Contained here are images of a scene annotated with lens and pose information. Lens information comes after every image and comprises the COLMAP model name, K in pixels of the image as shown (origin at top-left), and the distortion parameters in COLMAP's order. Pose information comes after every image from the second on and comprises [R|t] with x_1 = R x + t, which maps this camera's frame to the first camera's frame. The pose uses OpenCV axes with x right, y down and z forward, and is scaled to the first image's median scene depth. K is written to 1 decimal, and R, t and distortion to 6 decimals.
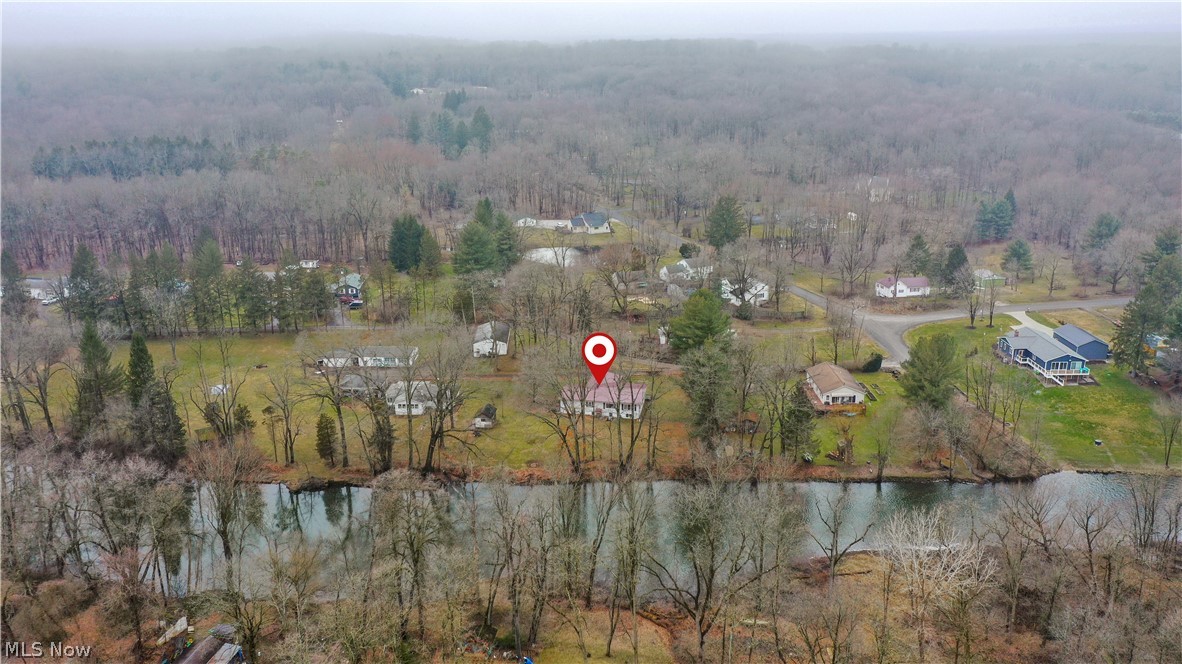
lens RADIAL K [[934.3, 0, 591.6], [0, 934.3, 330.3], [0, 0, 1]] dist [0.008629, -0.002445]
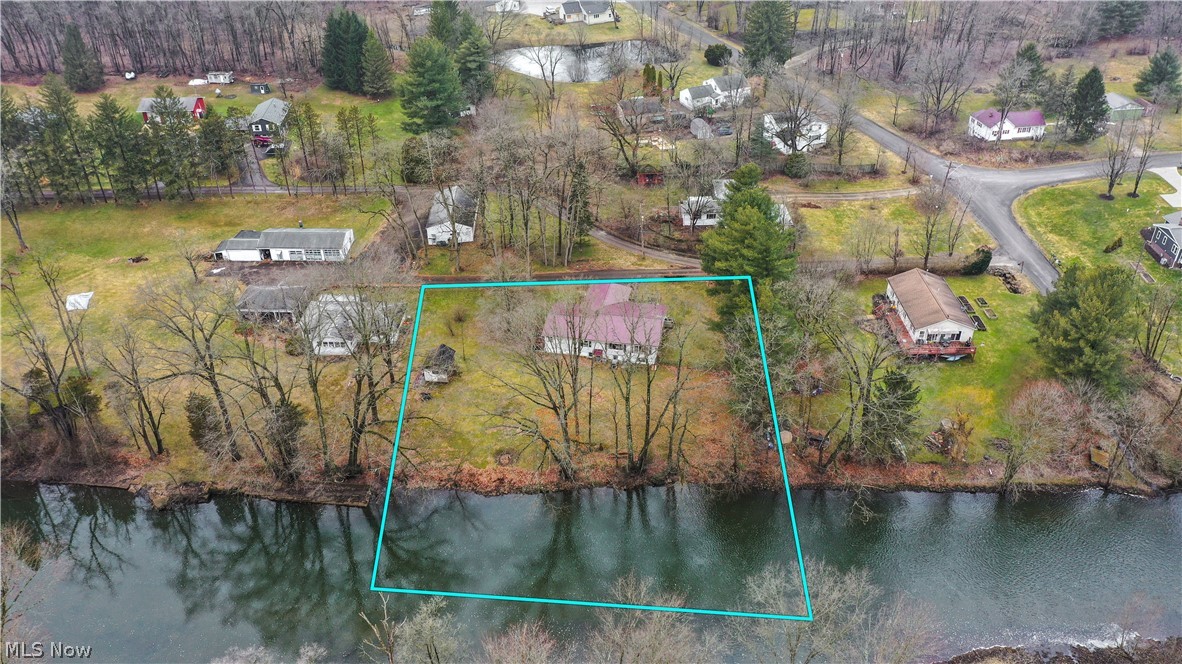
lens RADIAL K [[934.3, 0, 589.6], [0, 934.3, 334.6], [0, 0, 1]] dist [0.008629, -0.002445]
pose [[0.999997, -0.000111, -0.002562, 0.002300], [0.000819, 0.960541, 0.278138, -0.102328], [0.002431, -0.278139, 0.960538, 0.261217]]
